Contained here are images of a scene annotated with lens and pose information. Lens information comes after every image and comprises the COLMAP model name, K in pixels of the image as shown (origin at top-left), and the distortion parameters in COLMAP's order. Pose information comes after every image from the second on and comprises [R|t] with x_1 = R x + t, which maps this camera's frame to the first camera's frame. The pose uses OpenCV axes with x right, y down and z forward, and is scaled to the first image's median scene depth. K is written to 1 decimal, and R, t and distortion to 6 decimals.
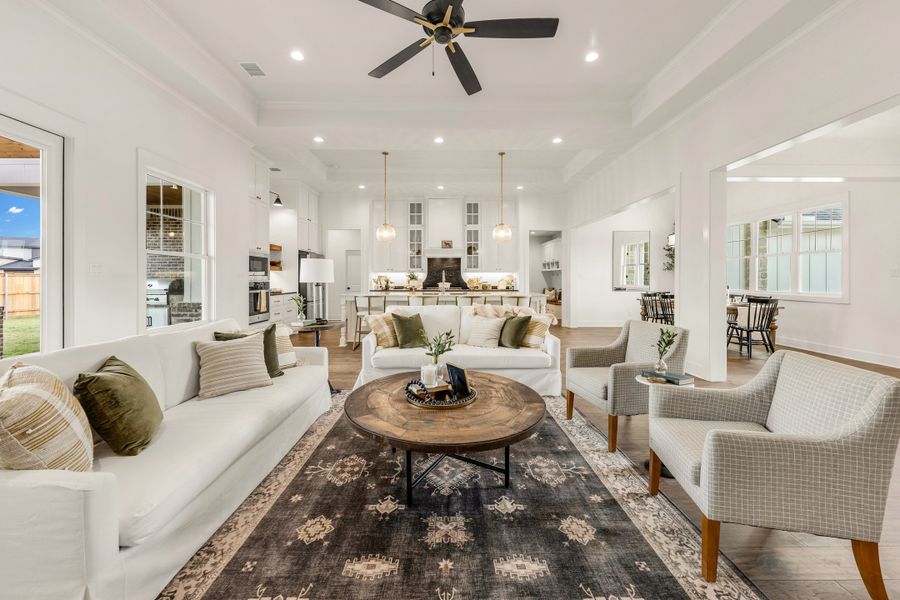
lens RADIAL K [[333.8, 0, 452.1], [0, 333.8, 279.0], [0, 0, 1]] dist [0.006198, -0.002099]
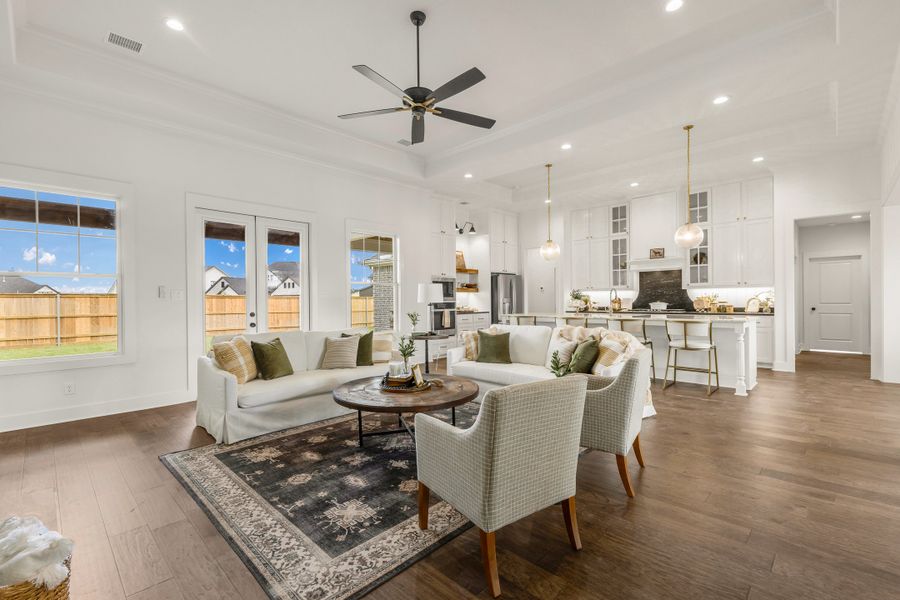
lens RADIAL K [[405.9, 0, 456.1], [0, 405.9, 302.6], [0, 0, 1]] dist [0.012058, -0.007071]
pose [[0.712945, -0.001544, -0.701218, 0.392246], [0.009229, 0.999932, 0.007182, -0.000316], [0.701159, -0.011592, 0.712911, -0.008371]]
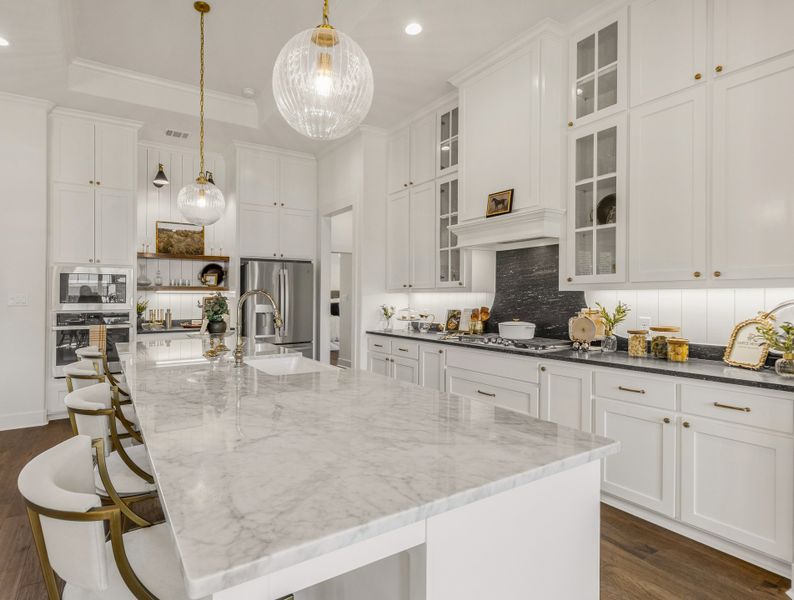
lens RADIAL K [[433.6, 0, 380.0], [0, 433.6, 301.3], [0, 0, 1]] dist [0.009430, 0.000187]
pose [[0.513845, 0.008754, -0.857838, 0.351048], [-0.000352, 0.999950, 0.009994, -0.017784], [0.857883, -0.004834, 0.513822, 0.854652]]
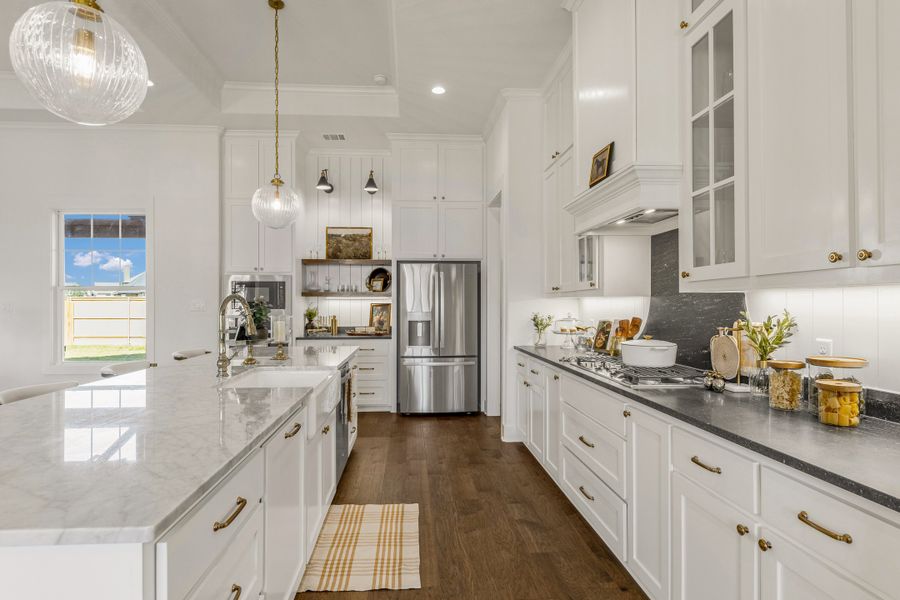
lens RADIAL K [[500.4, 0, 444.2], [0, 500.4, 306.7], [0, 0, 1]] dist [0.006526, -0.001393]
pose [[0.046598, 0.005378, -0.998899, 0.380780], [-0.002189, 0.999984, 0.005281, -0.016392], [0.998911, 0.001940, 0.046609, 1.092905]]
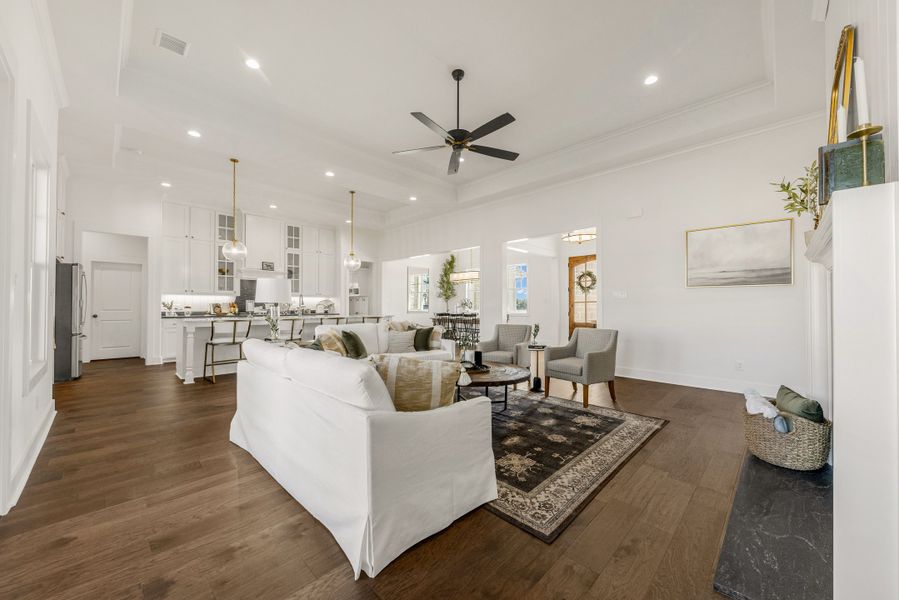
lens RADIAL K [[333.4, 0, 451.1], [0, 333.4, 301.7], [0, 0, 1]] dist [0.006198, -0.002099]
pose [[0.705391, 0.007486, 0.708779, -0.394773], [0.001233, 0.999930, -0.011788, 0.009741], [-0.708817, 0.009189, 0.705332, -0.033807]]
